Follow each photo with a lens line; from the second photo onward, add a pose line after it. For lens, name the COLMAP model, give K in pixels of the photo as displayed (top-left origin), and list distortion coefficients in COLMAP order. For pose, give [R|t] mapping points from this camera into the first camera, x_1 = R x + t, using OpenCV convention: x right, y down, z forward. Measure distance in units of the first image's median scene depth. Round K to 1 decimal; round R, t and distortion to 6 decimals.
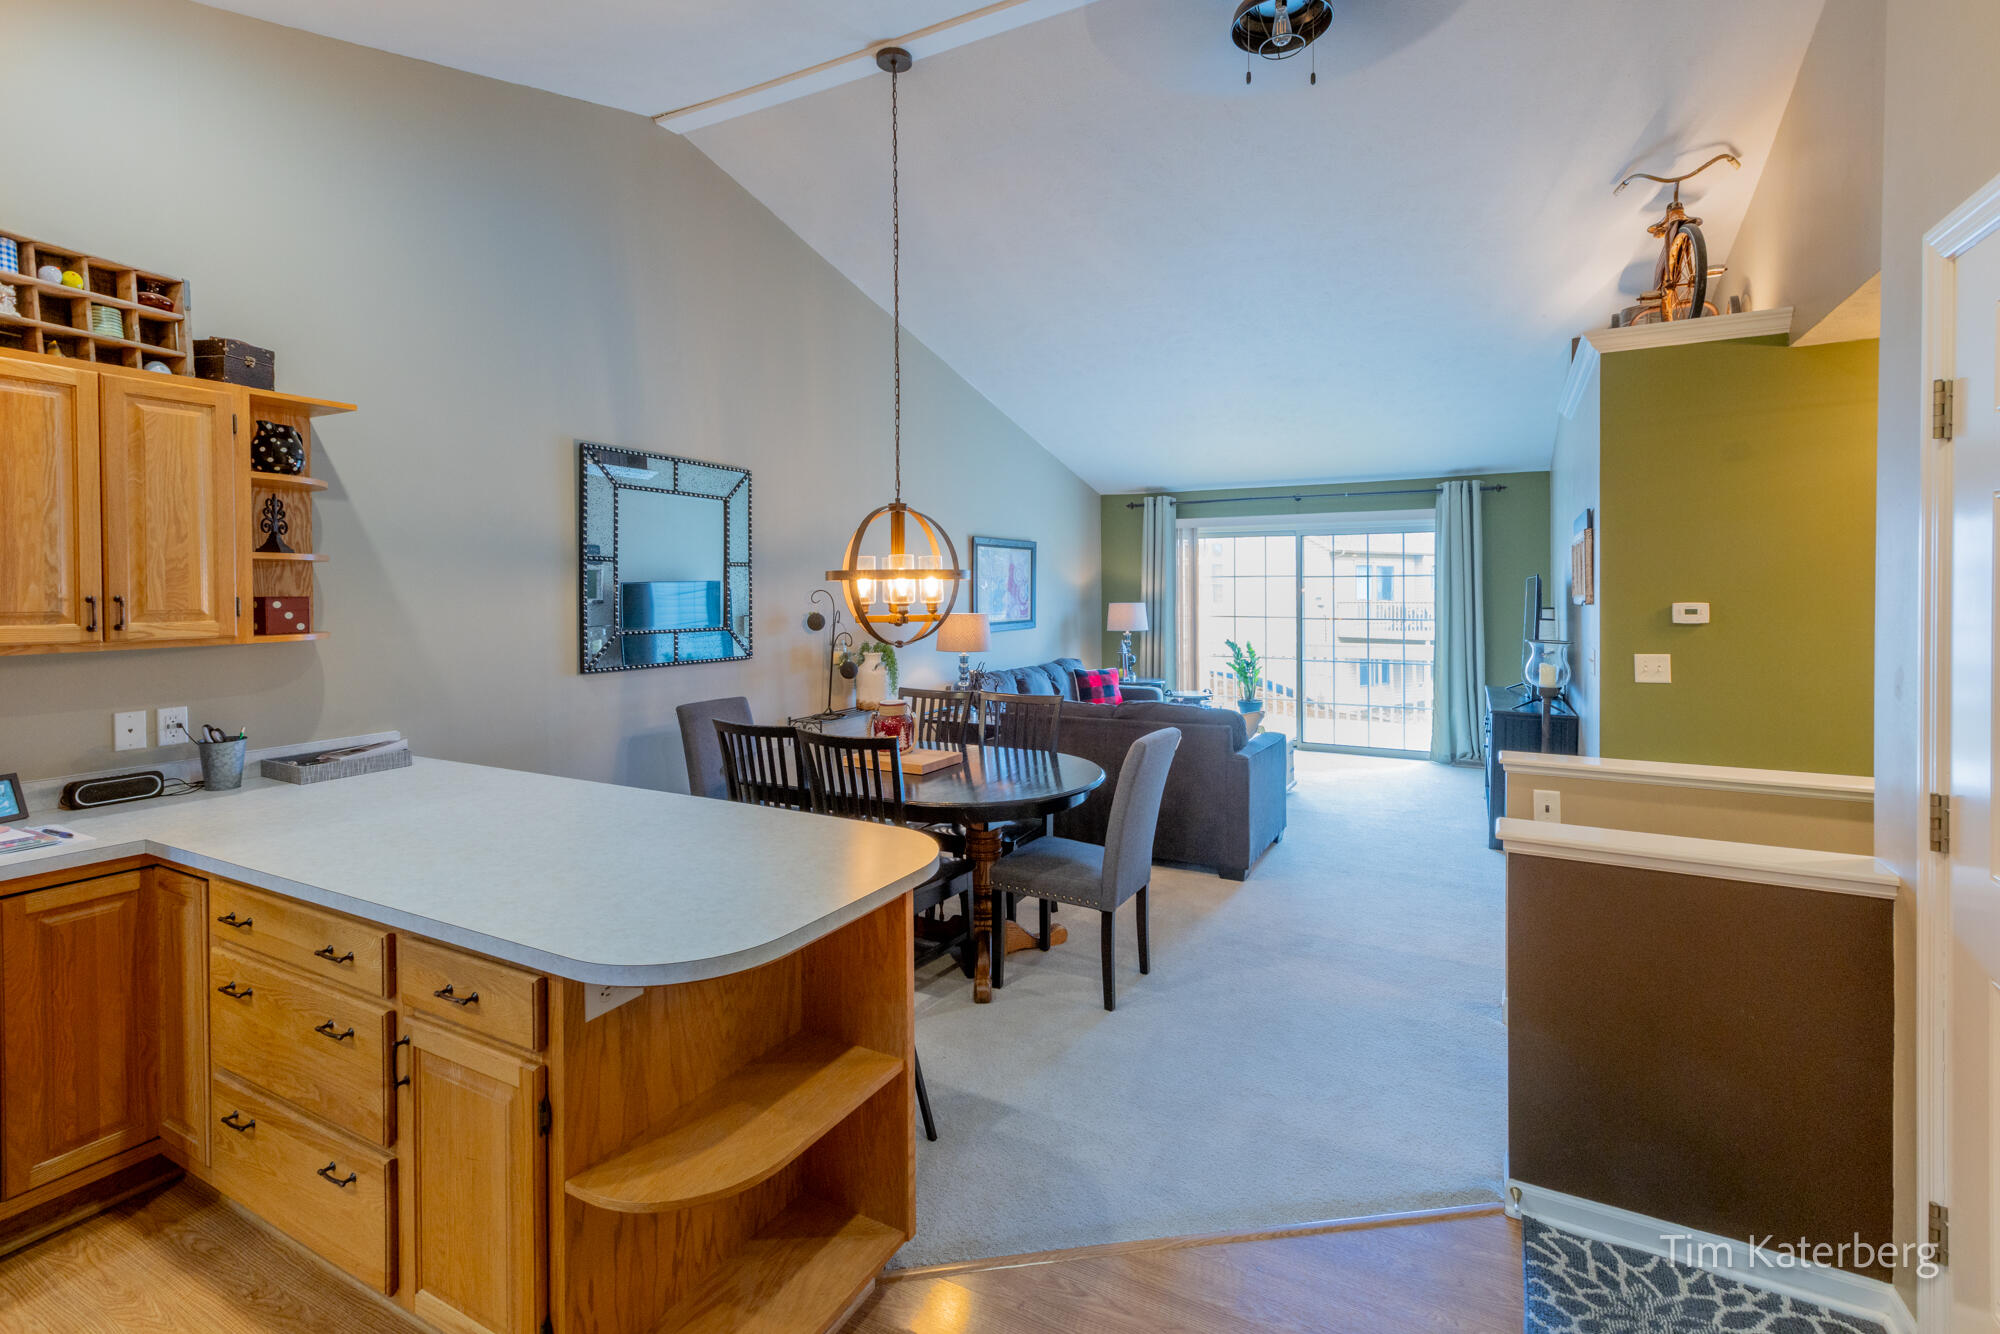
lens RADIAL K [[911.5, 0, 1013.6], [0, 911.5, 594.9], [0, 0, 1]] dist [-0.004178, 0.003040]
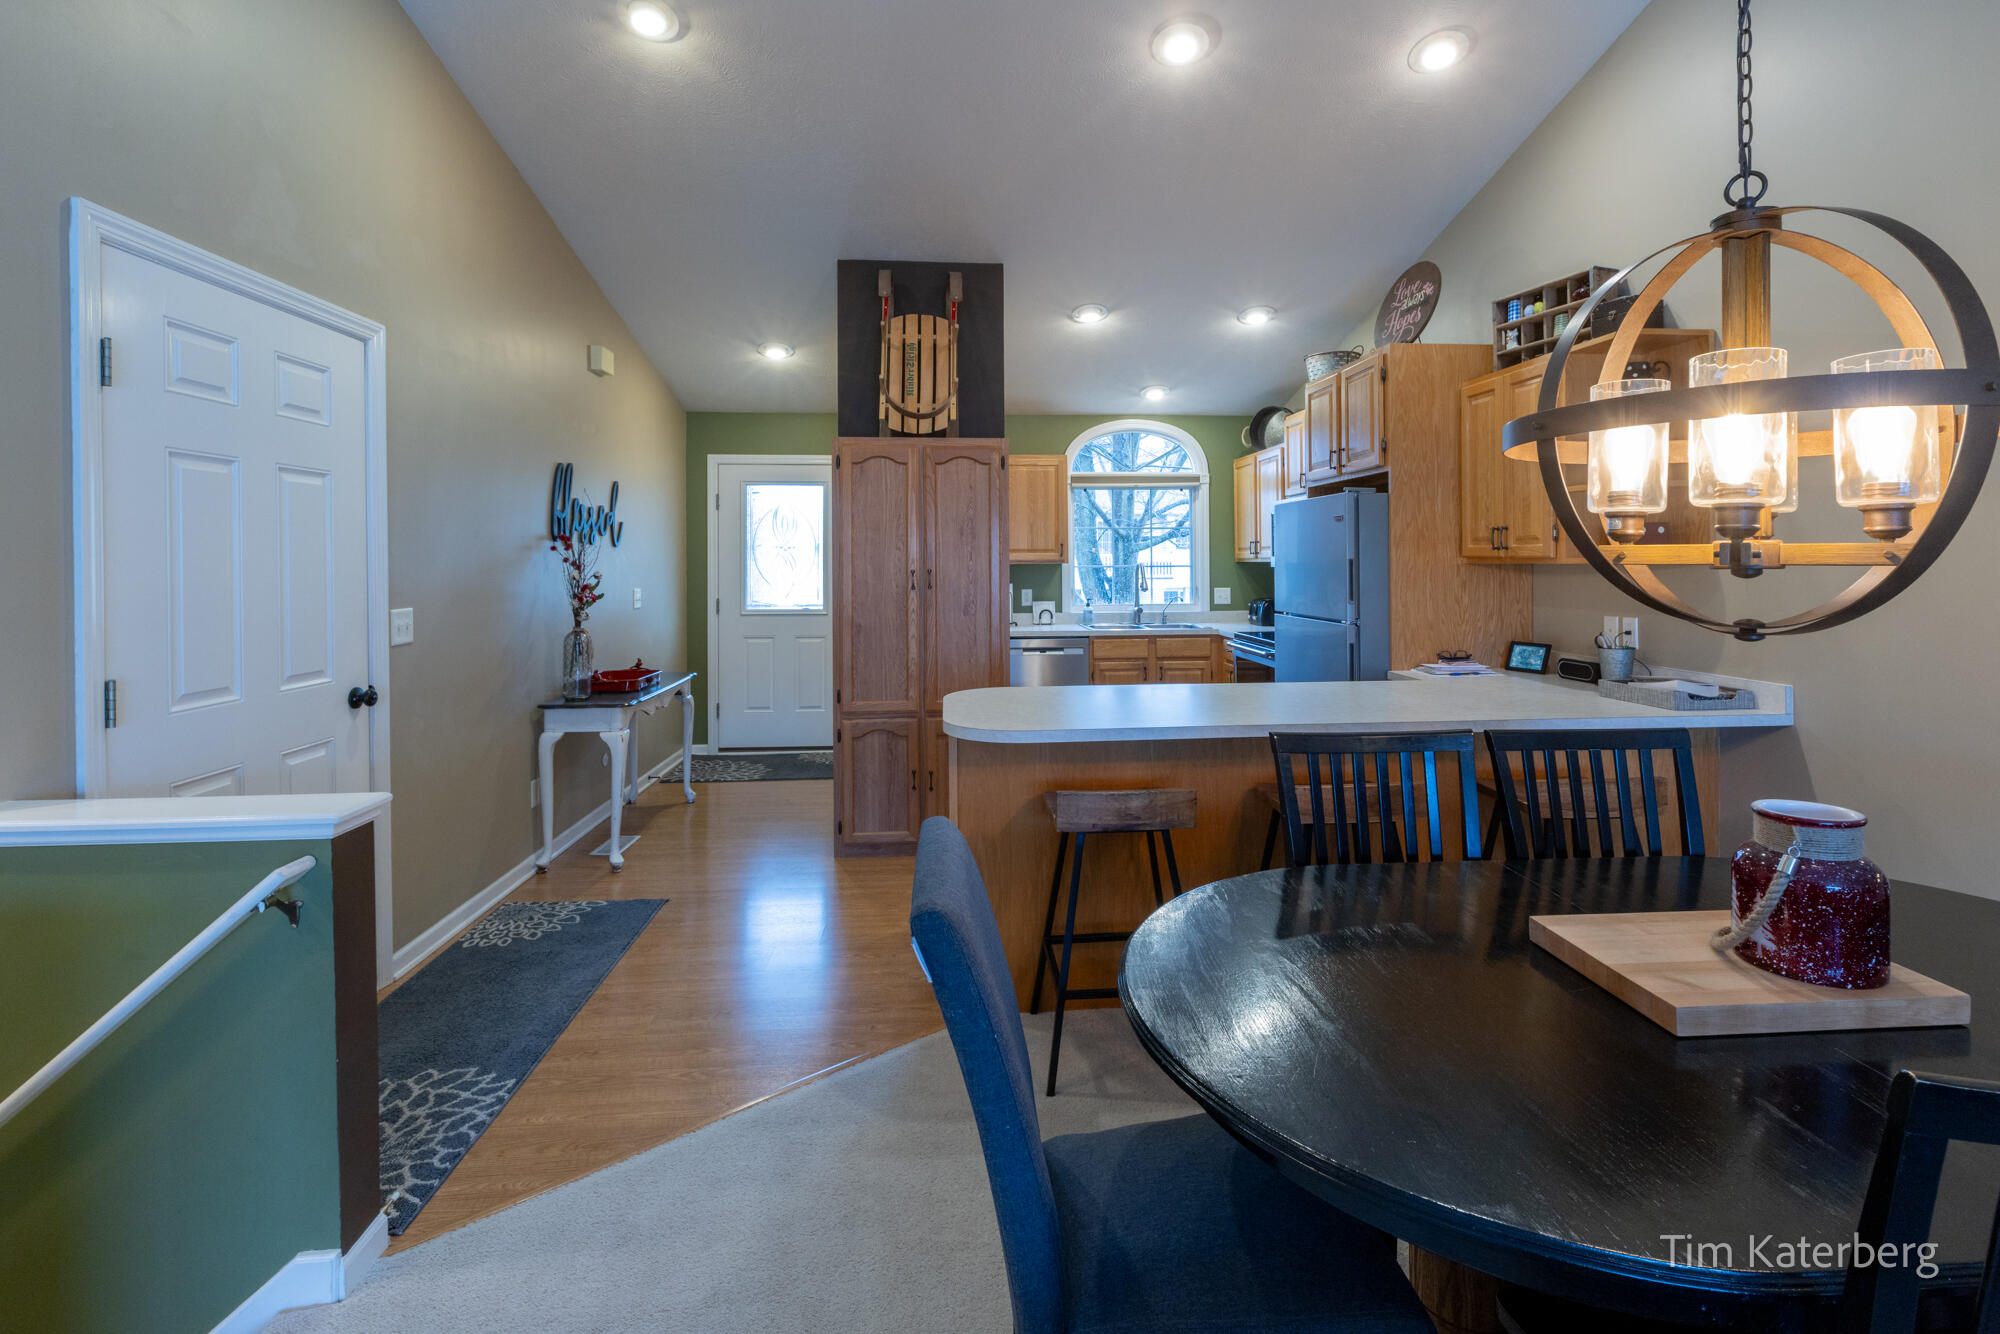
lens RADIAL K [[911.5, 0, 1003.4], [0, 911.5, 555.3], [0, 0, 1]] dist [-0.004178, 0.003040]
pose [[-0.845753, 0.008303, -0.533510, 0.453233], [0.005626, 0.999962, 0.006644, 0.032987], [0.533544, 0.002617, -0.845768, 1.744853]]
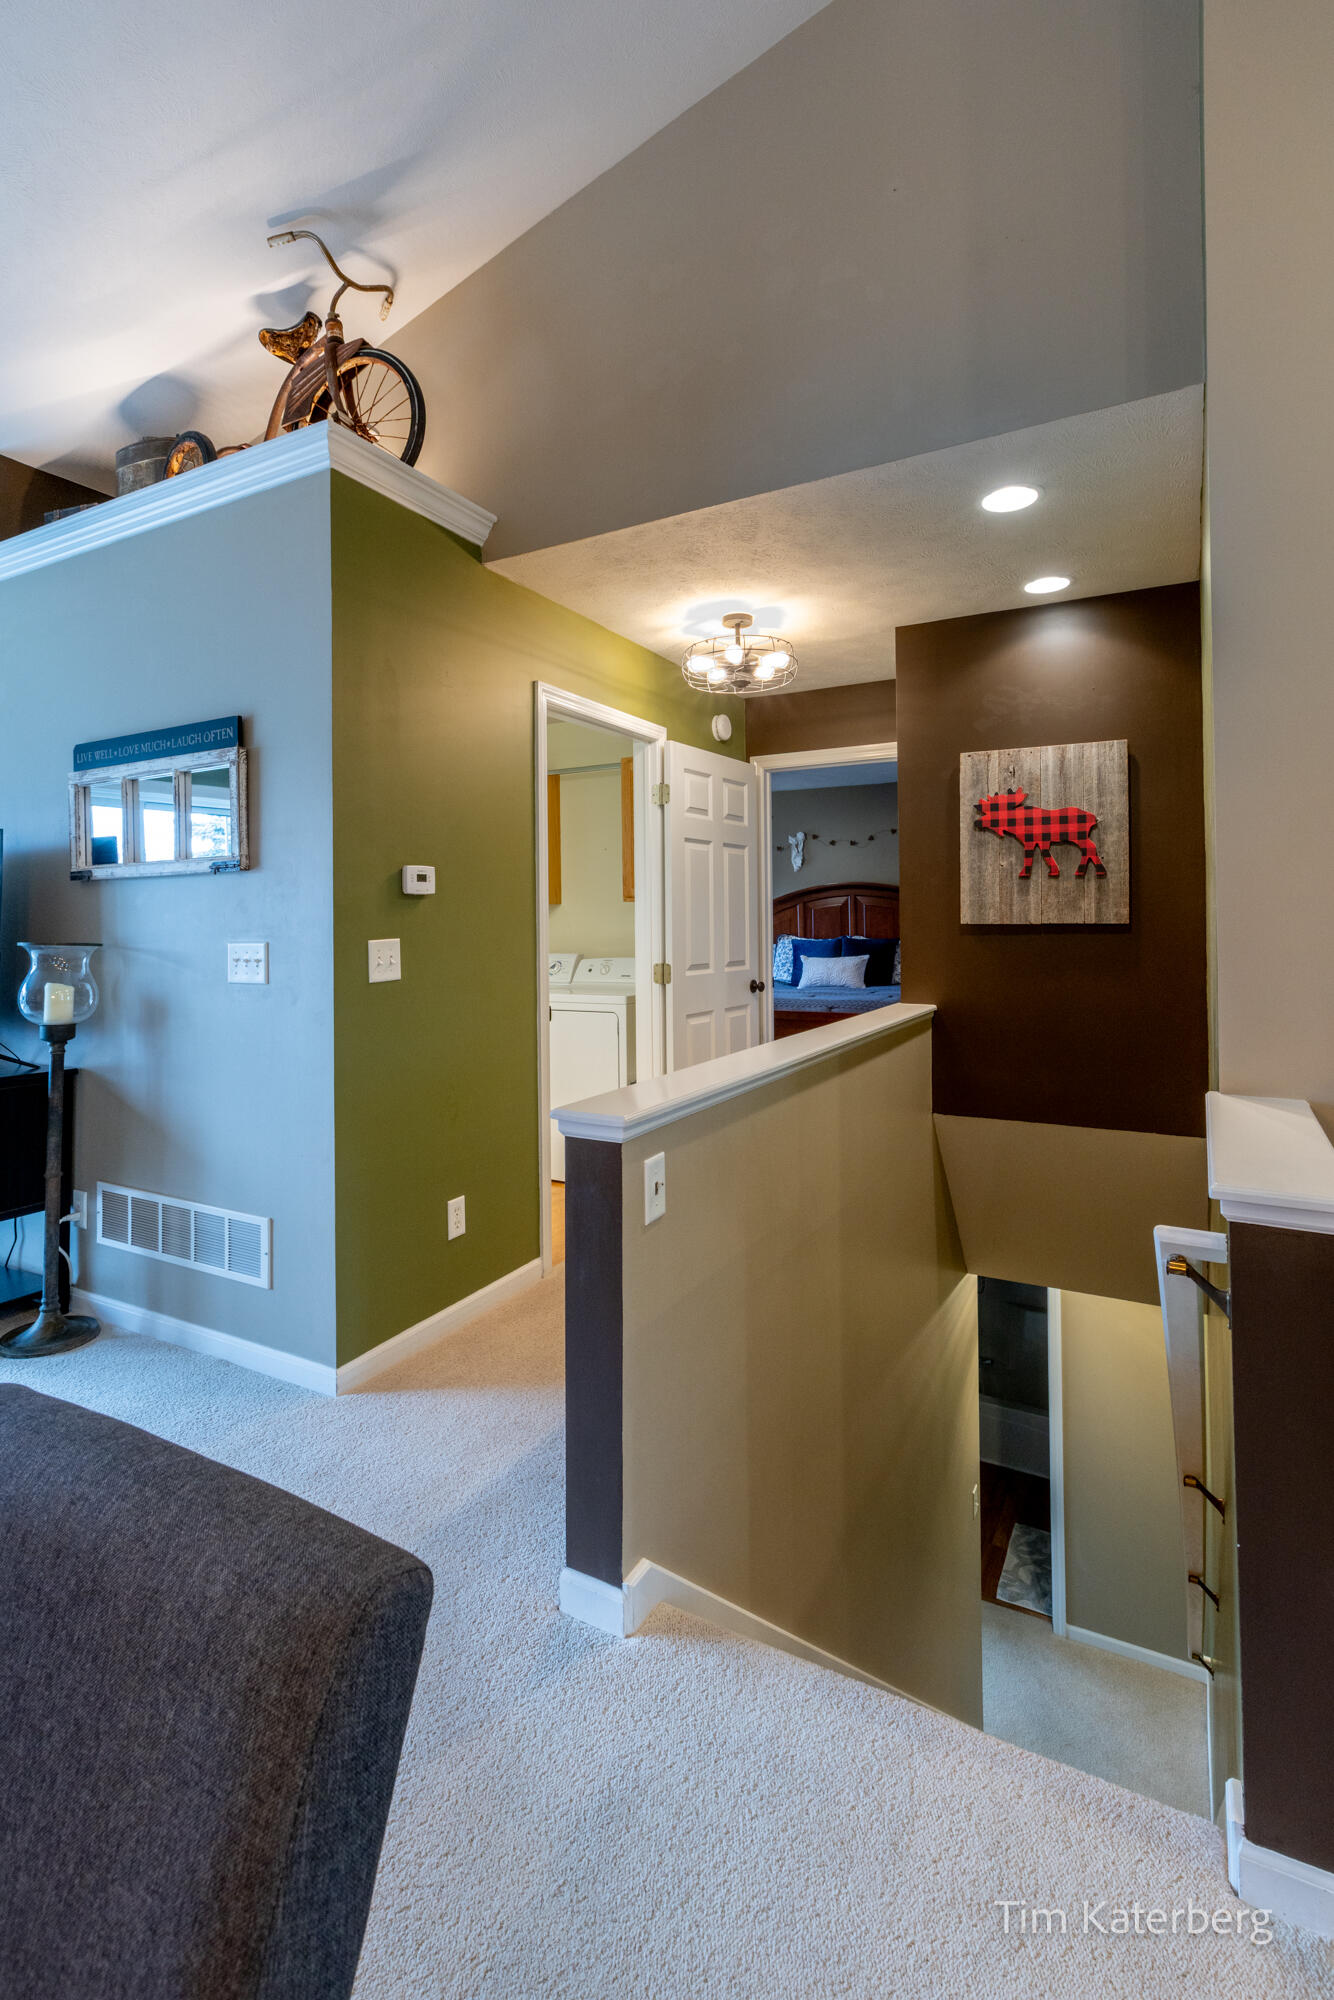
lens RADIAL K [[935.6, 0, 655.9], [0, 935.6, 895.6], [0, 0, 1]] dist [-0.009695, -0.000547]
pose [[0.028307, 0.030116, 0.999145, 0.035410], [0.016045, 0.999404, -0.030579, 0.084741], [-0.999470, 0.016897, 0.027807, 1.180709]]
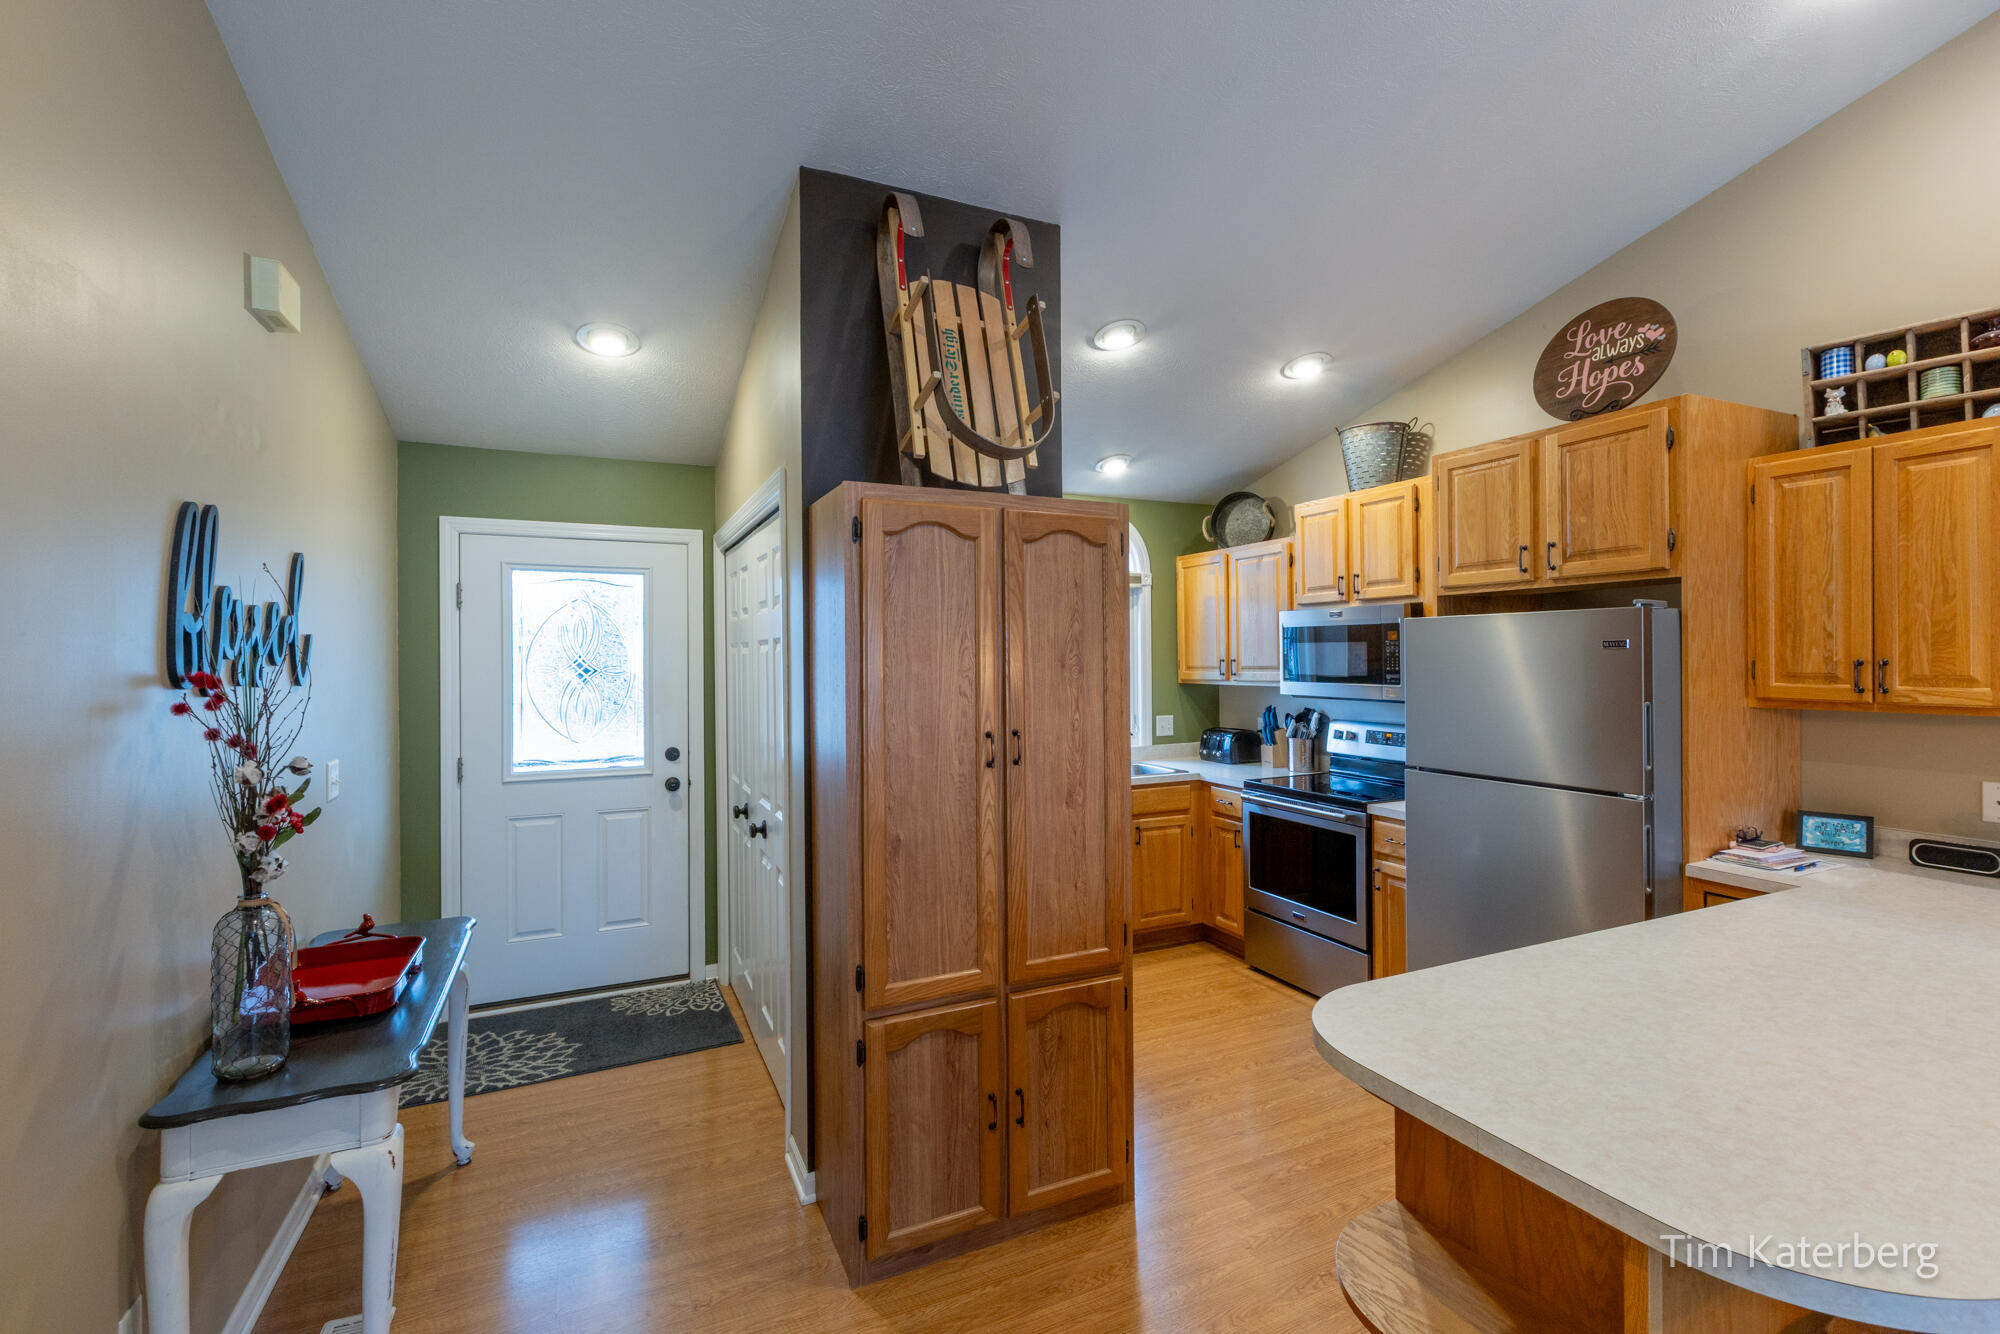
lens RADIAL K [[911.5, 0, 1005.5], [0, 911.5, 658.8], [0, 0, 1]] dist [-0.004178, 0.003040]
pose [[-0.607580, 0.012793, -0.794156, 0.424091], [0.003268, 0.999902, 0.013608, -0.016575], [0.794252, 0.005673, -0.607562, 0.812195]]
